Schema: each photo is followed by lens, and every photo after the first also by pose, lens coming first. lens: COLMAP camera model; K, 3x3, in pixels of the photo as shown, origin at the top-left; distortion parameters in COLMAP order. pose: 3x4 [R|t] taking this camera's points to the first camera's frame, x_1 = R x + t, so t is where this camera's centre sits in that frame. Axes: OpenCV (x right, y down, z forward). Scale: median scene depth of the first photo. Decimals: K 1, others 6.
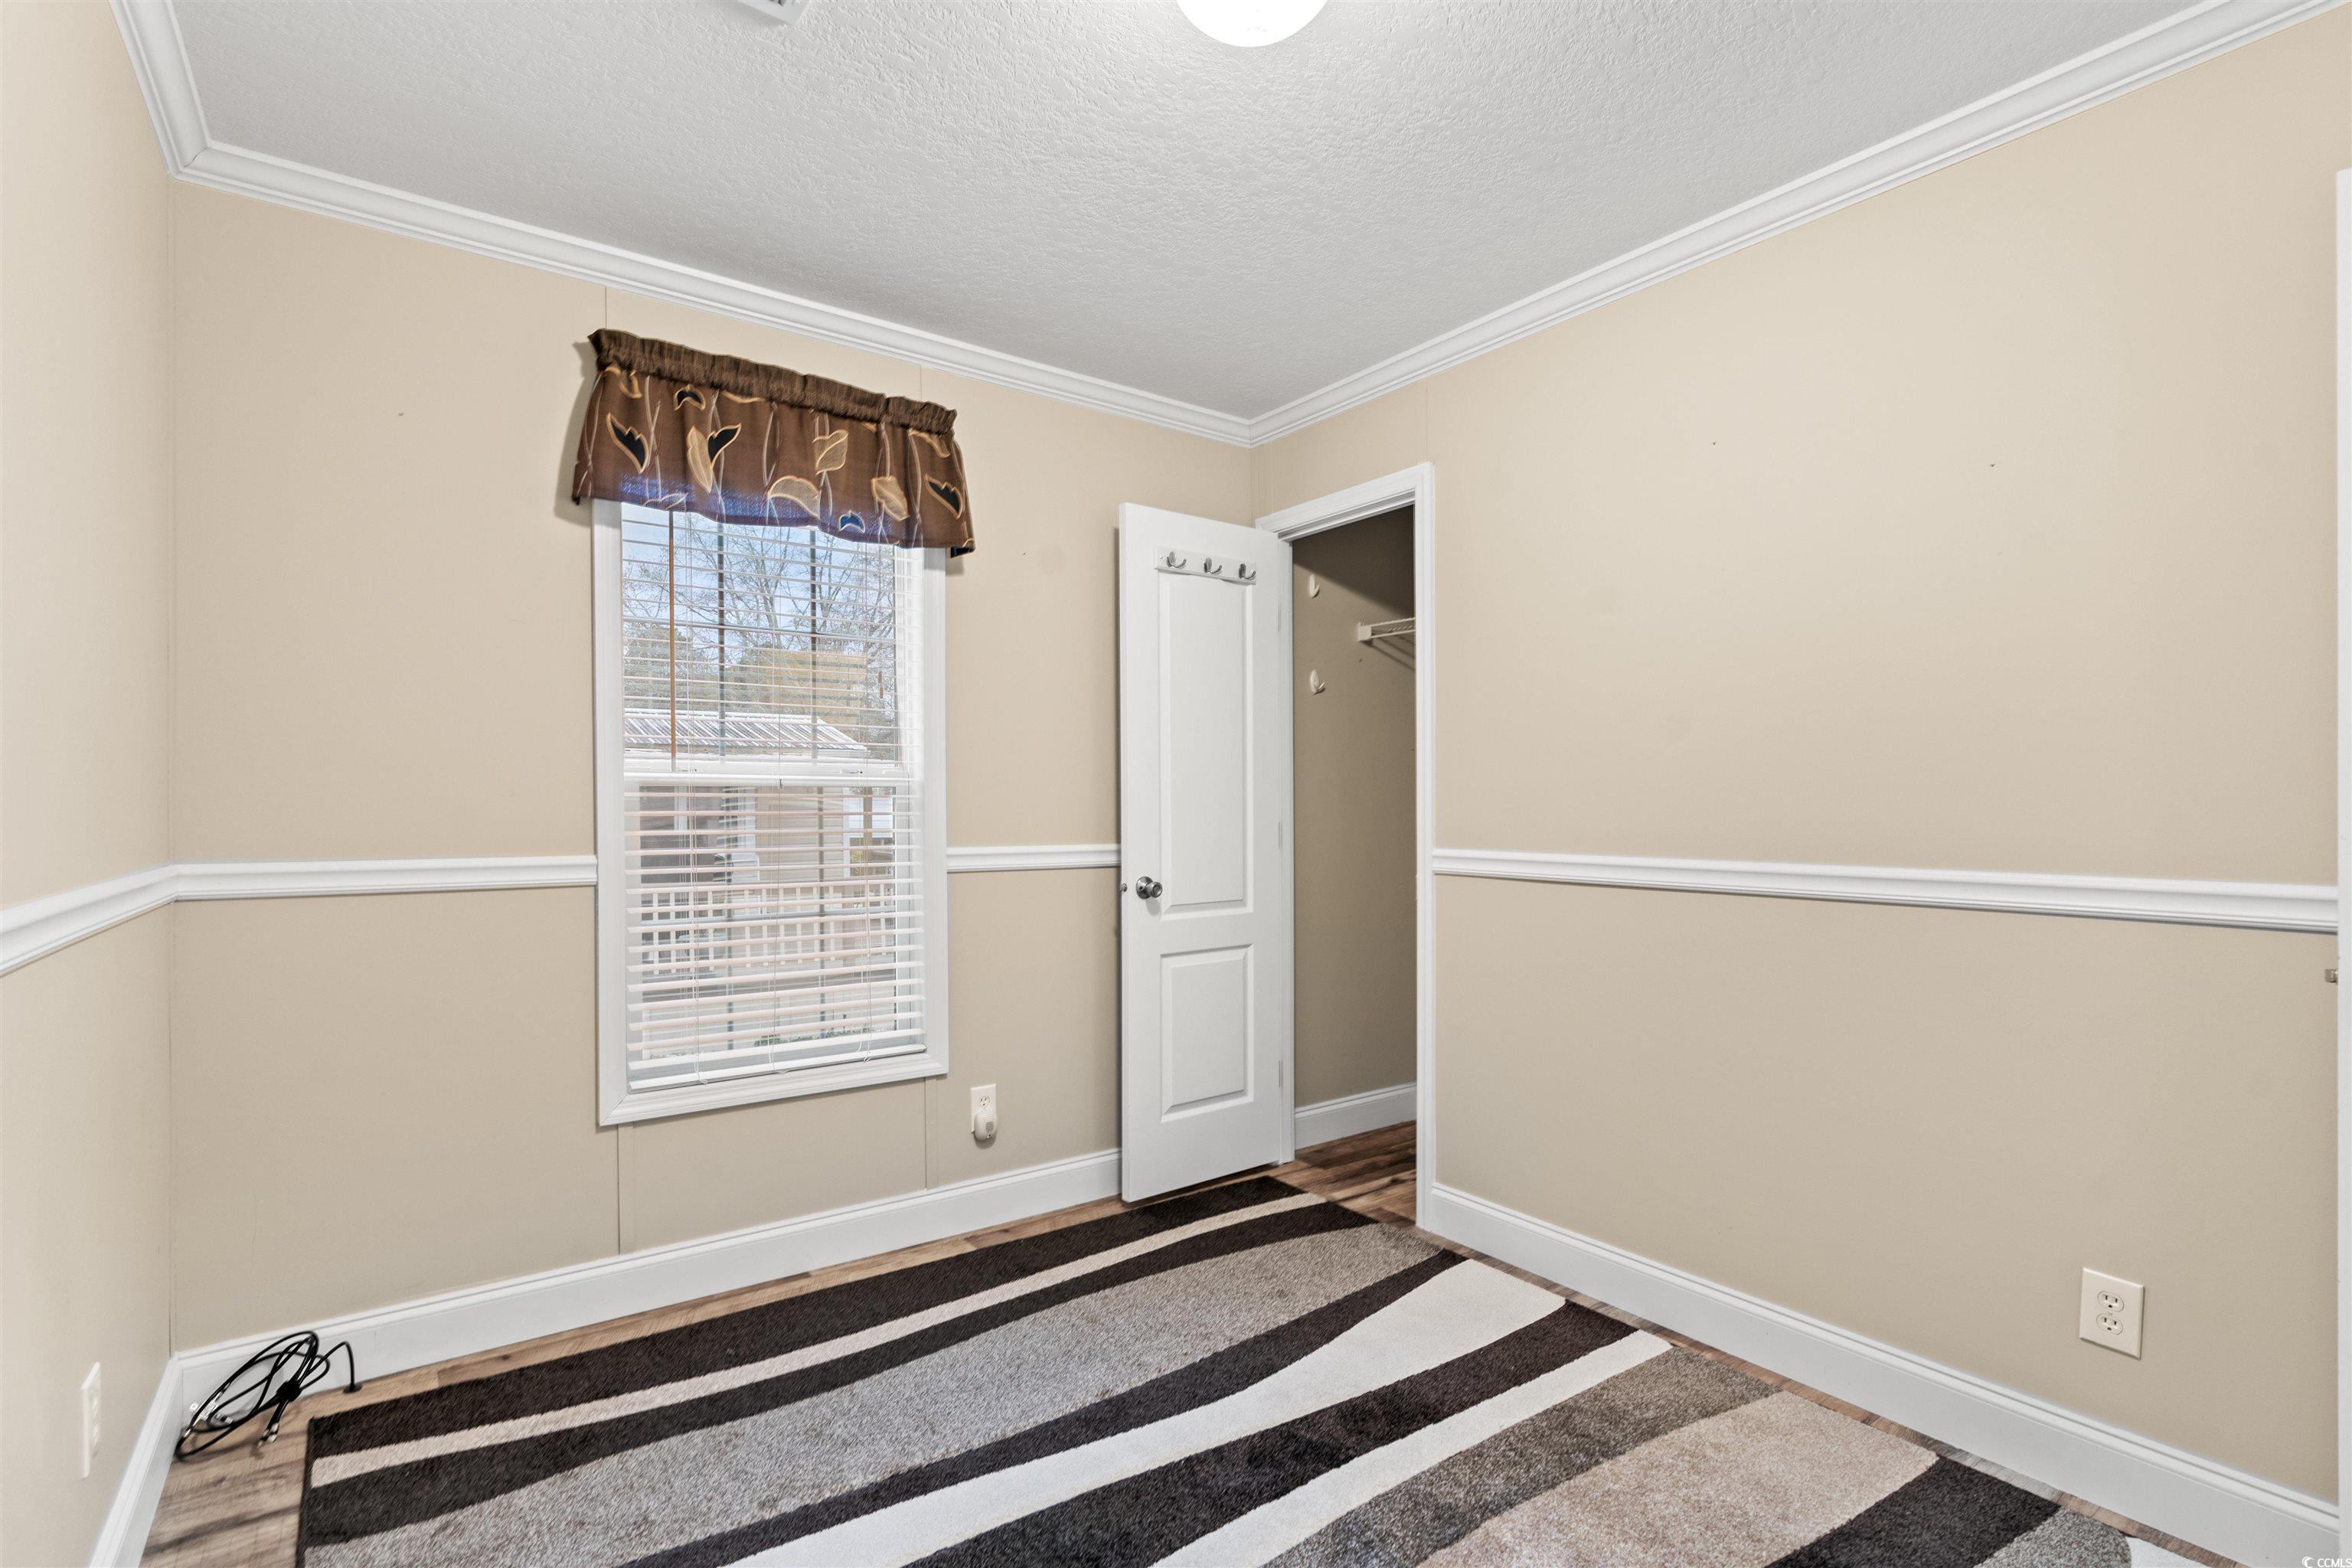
lens RADIAL K [[1102.3, 0, 1162.5], [0, 1102.3, 795.5], [0, 0, 1]] dist [0.000559, -0.000024]
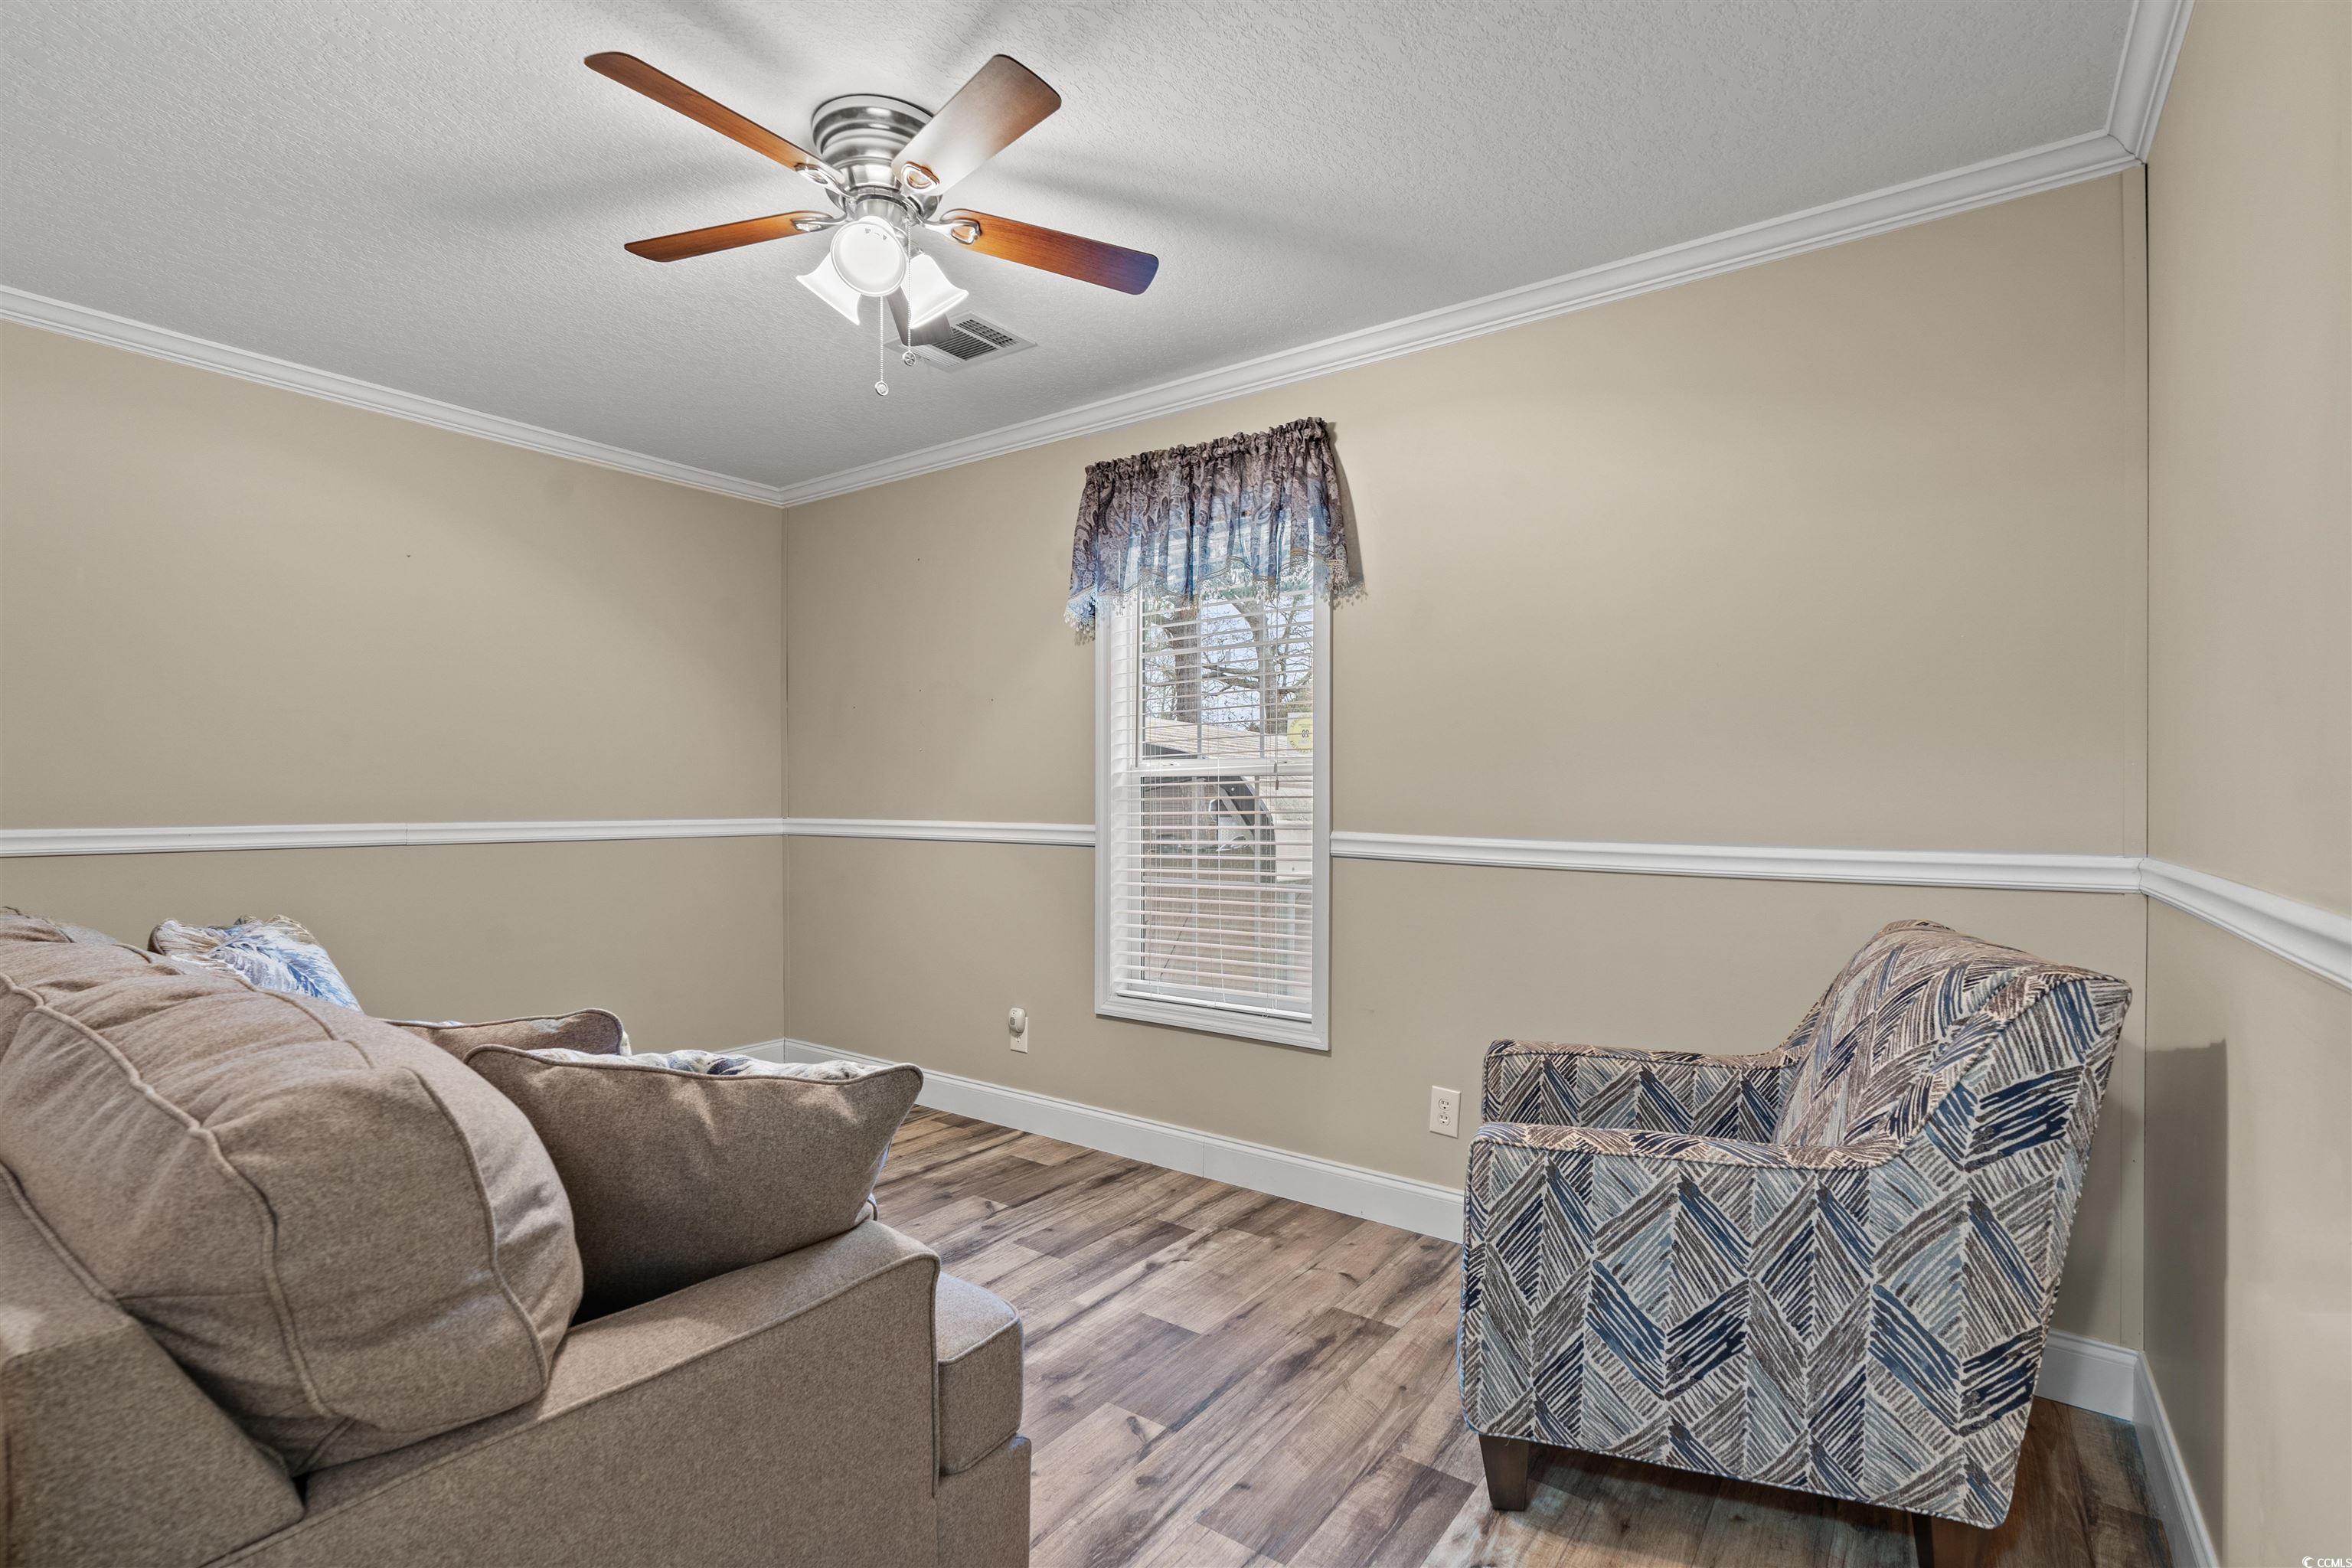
lens RADIAL K [[1092.7, 0, 1176.0], [0, 1092.7, 784.0], [0, 0, 1]] dist [0.043080, -0.000048]
pose [[0.321892, -0.001324, -0.946775, 0.778201], [0.007915, 0.999968, 0.001293, -0.001725], [0.946743, -0.007910, 0.321892, 0.563654]]
